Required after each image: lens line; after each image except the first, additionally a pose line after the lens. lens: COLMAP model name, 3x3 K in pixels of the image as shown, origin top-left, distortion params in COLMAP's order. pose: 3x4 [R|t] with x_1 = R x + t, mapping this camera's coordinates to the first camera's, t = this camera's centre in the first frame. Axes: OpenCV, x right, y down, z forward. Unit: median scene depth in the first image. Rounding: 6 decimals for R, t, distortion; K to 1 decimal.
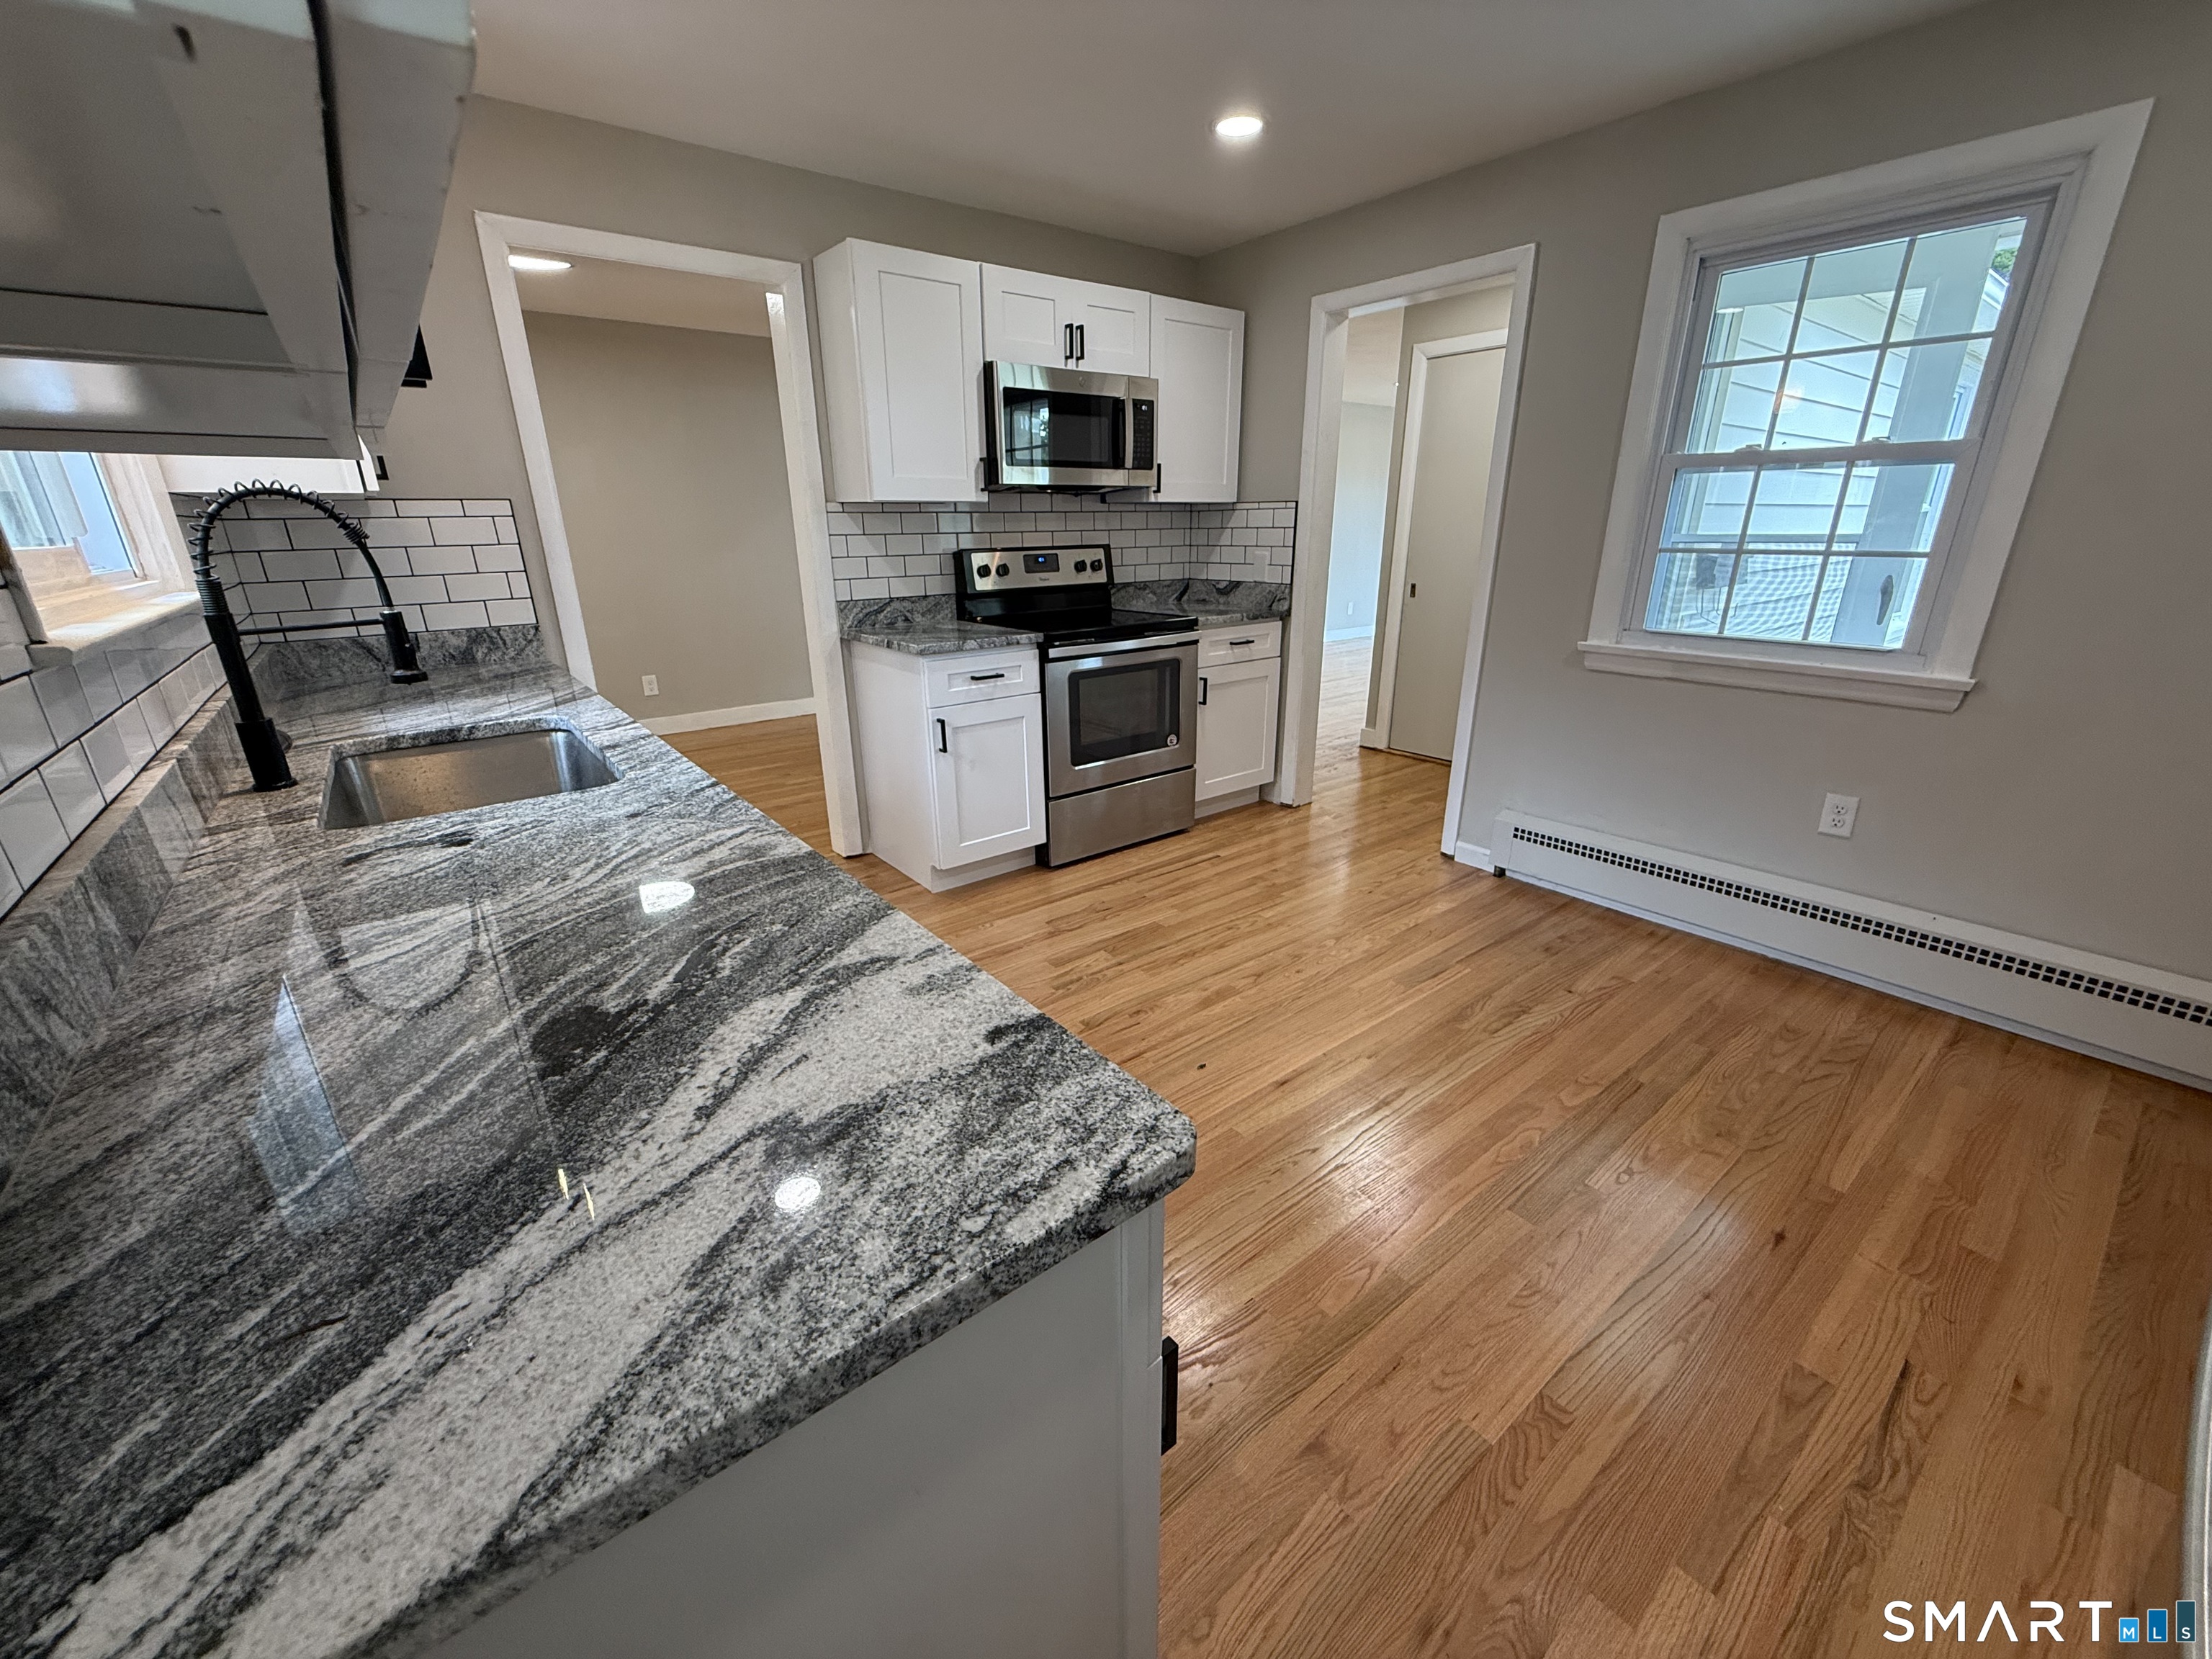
lens RADIAL K [[881.1, 0, 1102.4], [0, 881.1, 826.7], [0, 0, 1]] dist [-0.000407, -0.000021]
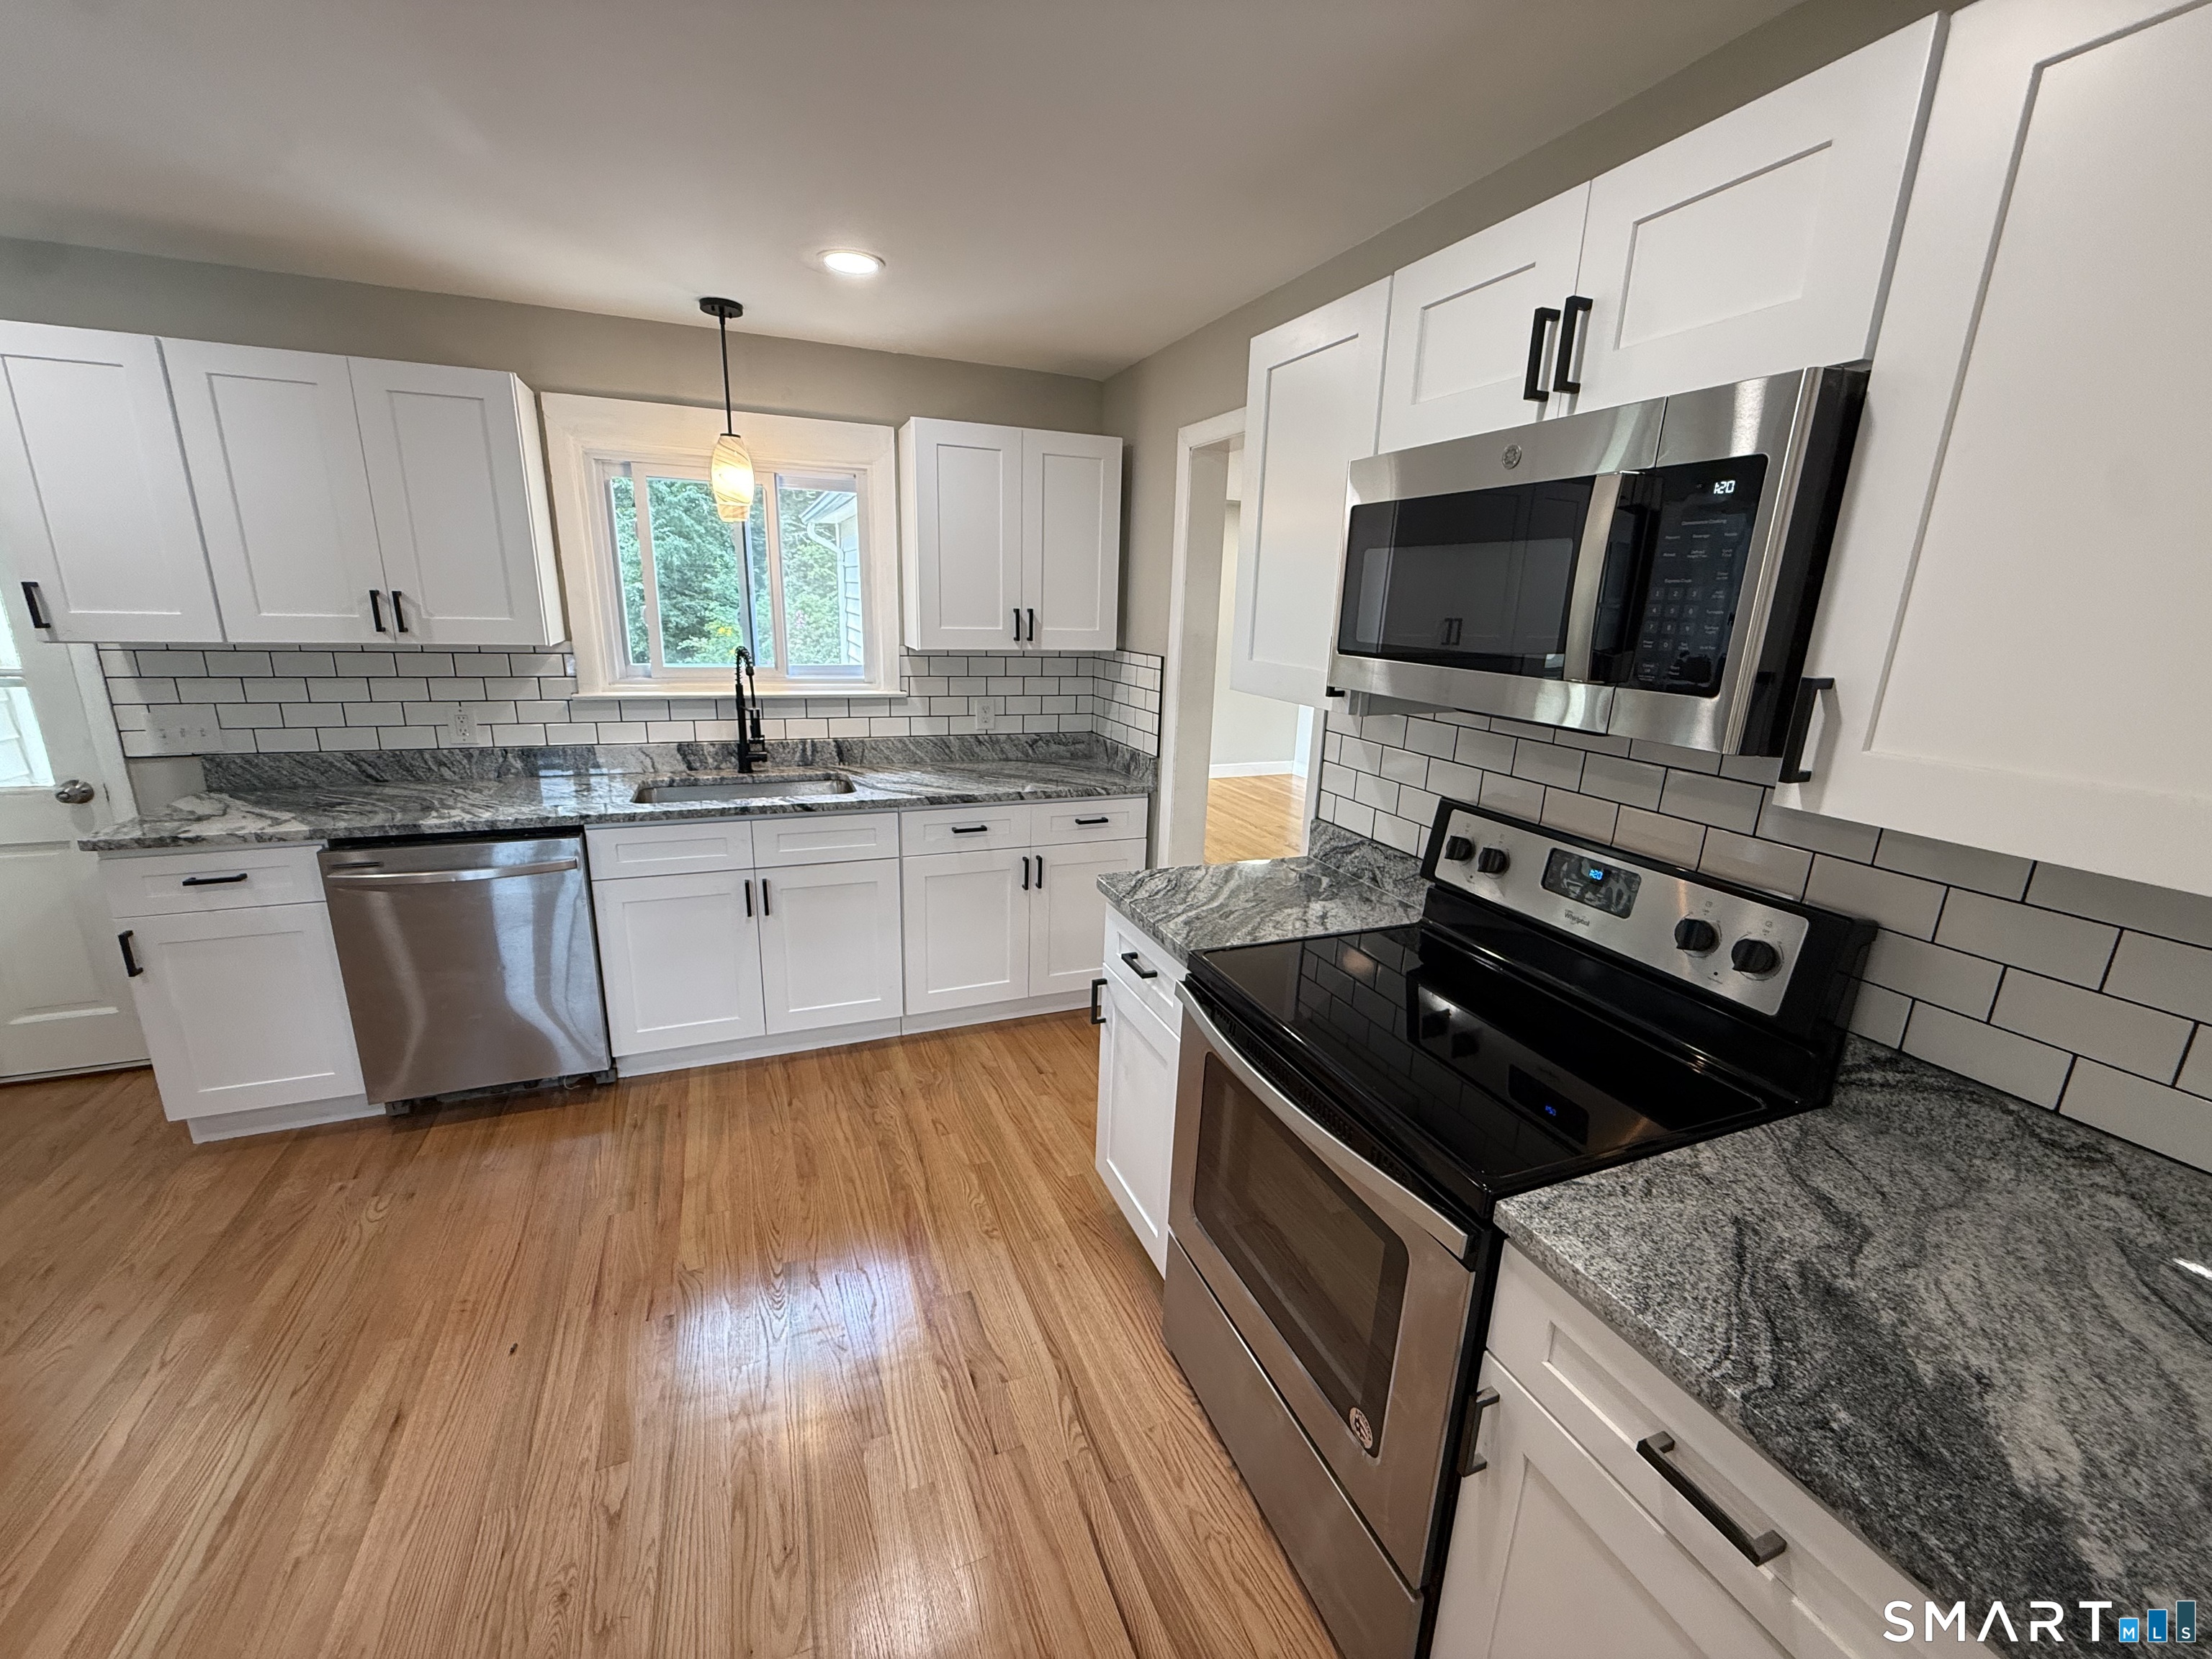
lens RADIAL K [[881.1, 0, 1101.4], [0, 881.1, 830.7], [0, 0, 1]] dist [-0.000407, -0.000021]
pose [[-0.280197, 0.246909, -0.927645, 1.113921], [-0.343843, 0.876421, 0.337133, -1.155776], [0.896249, 0.413428, -0.160673, 2.604767]]
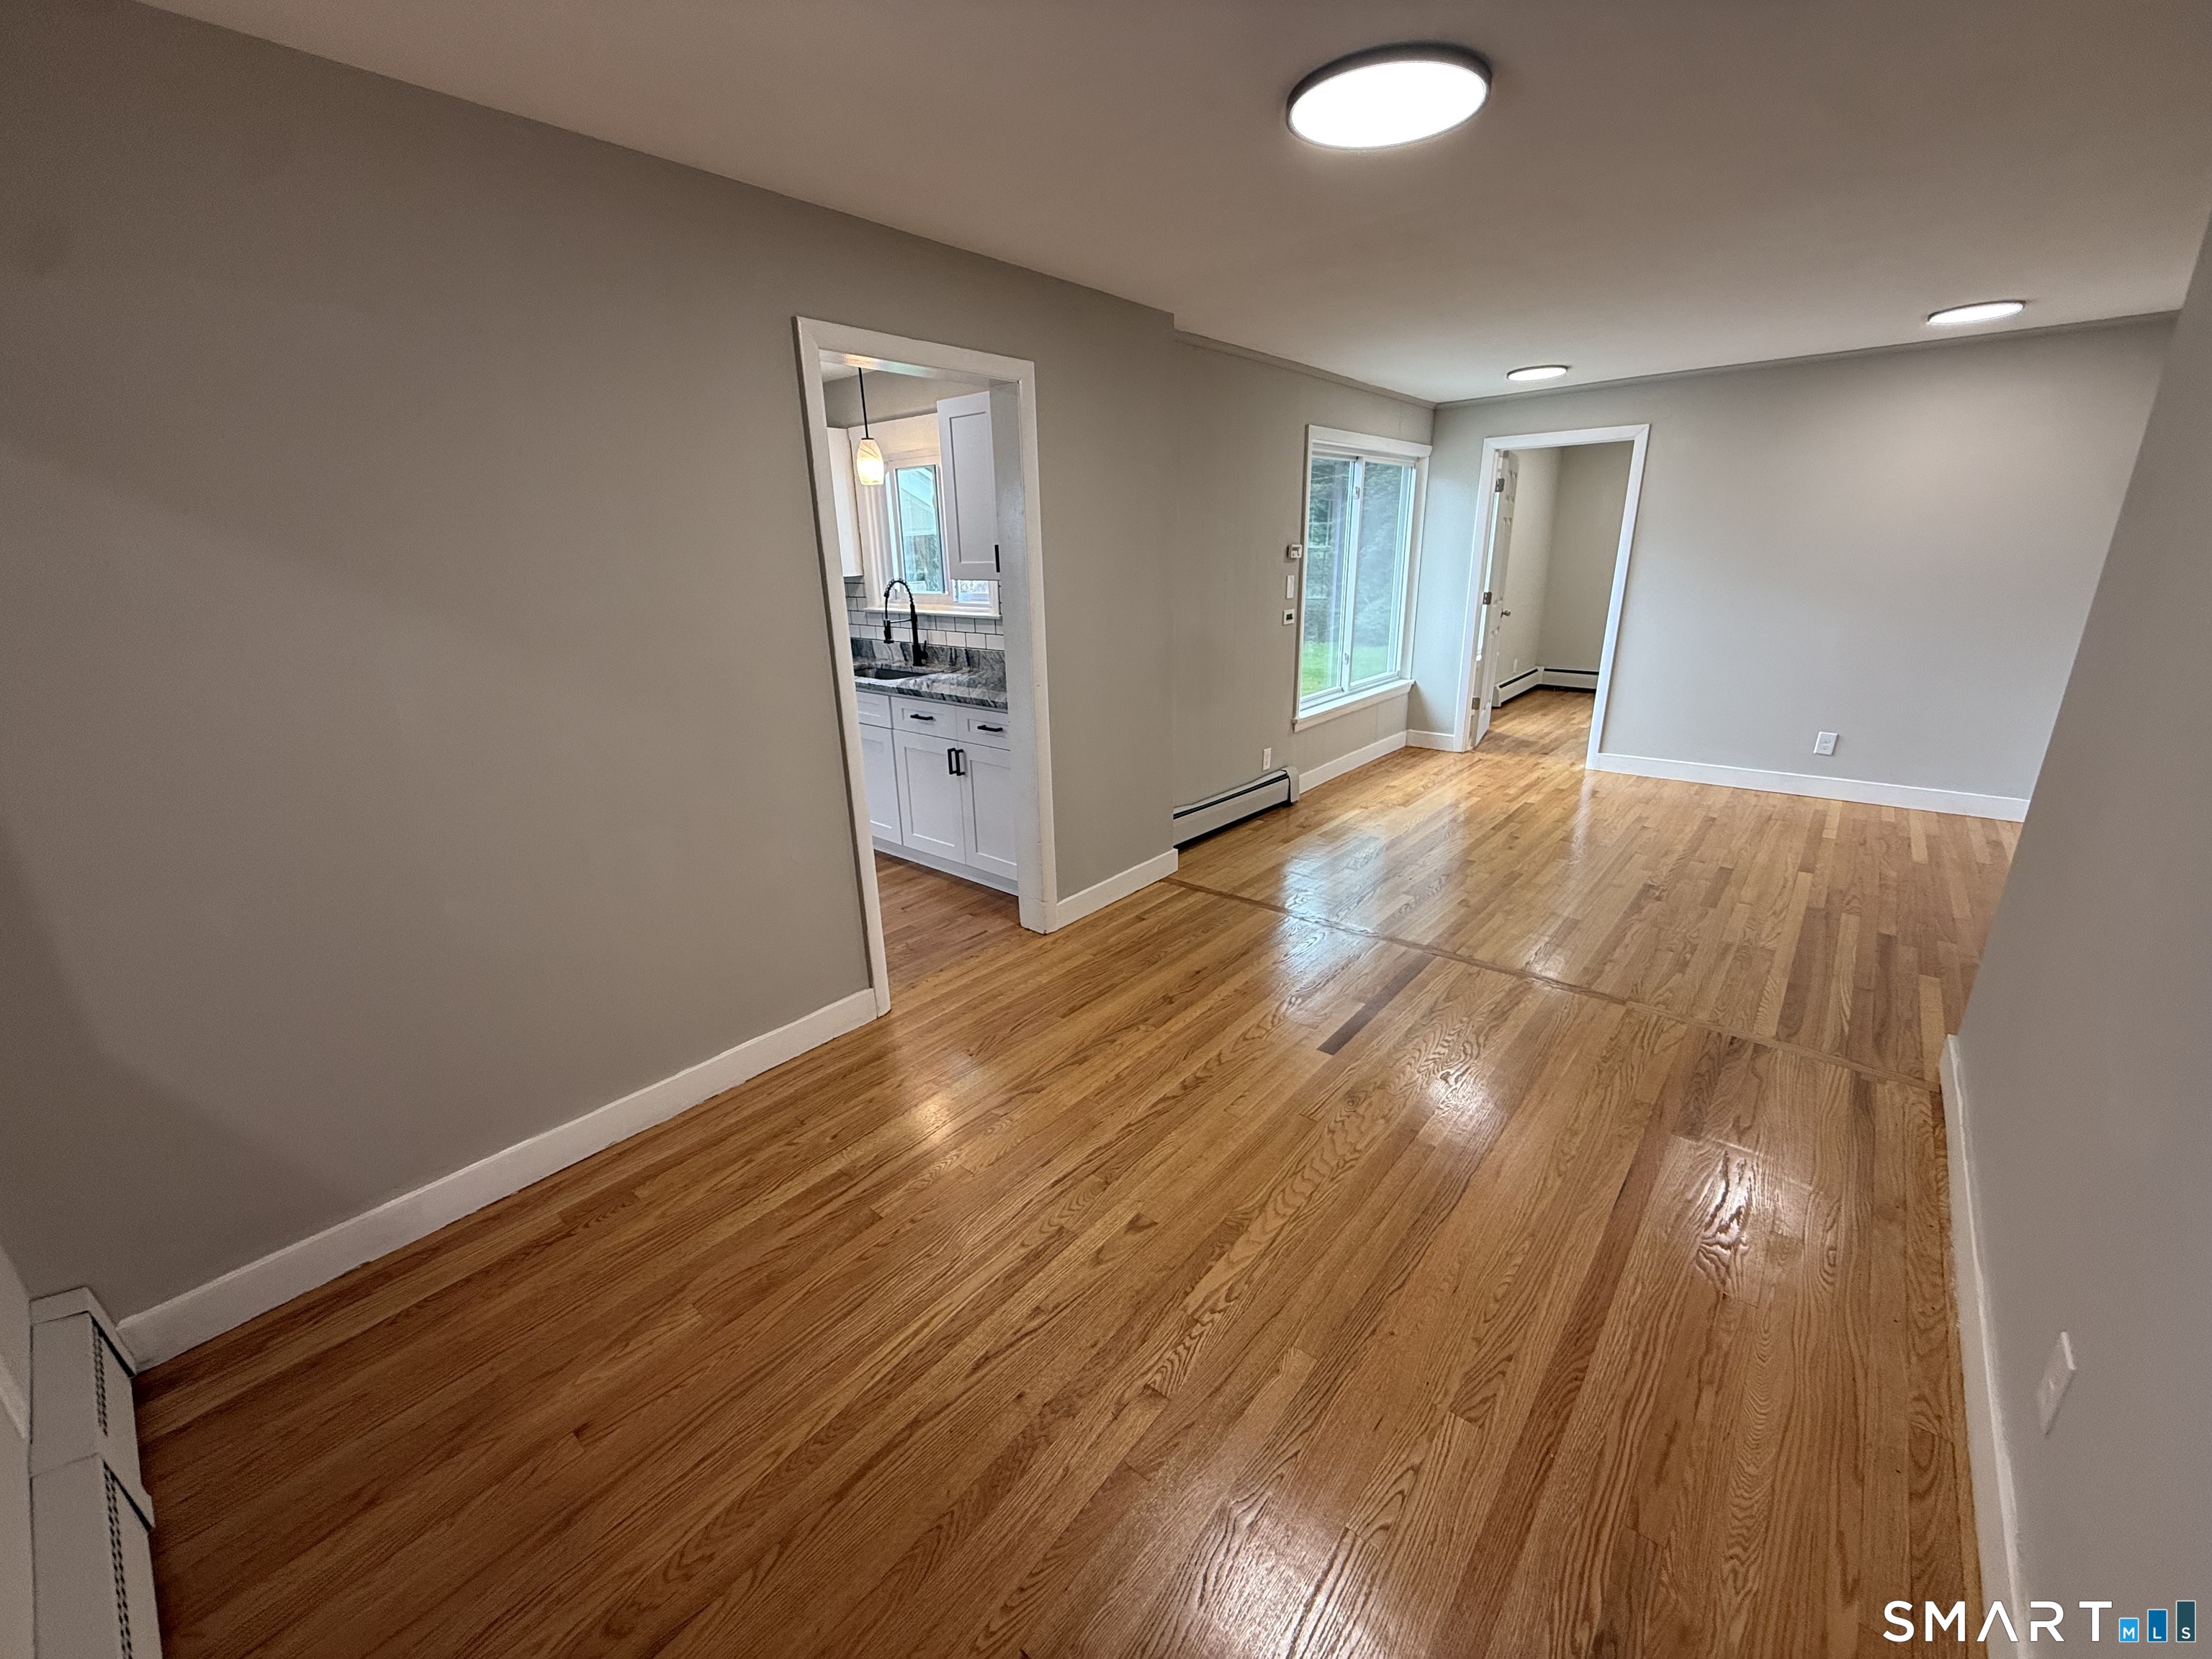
lens RADIAL K [[881.1, 0, 1099.2], [0, 881.1, 836.4], [0, 0, 1]] dist [-0.000407, -0.000021]
pose [[-0.979840, 0.090496, -0.178113, -1.105532], [-0.036760, 0.794640, 0.605967, -1.854063], [0.196373, 0.600299, -0.775293, 4.812865]]
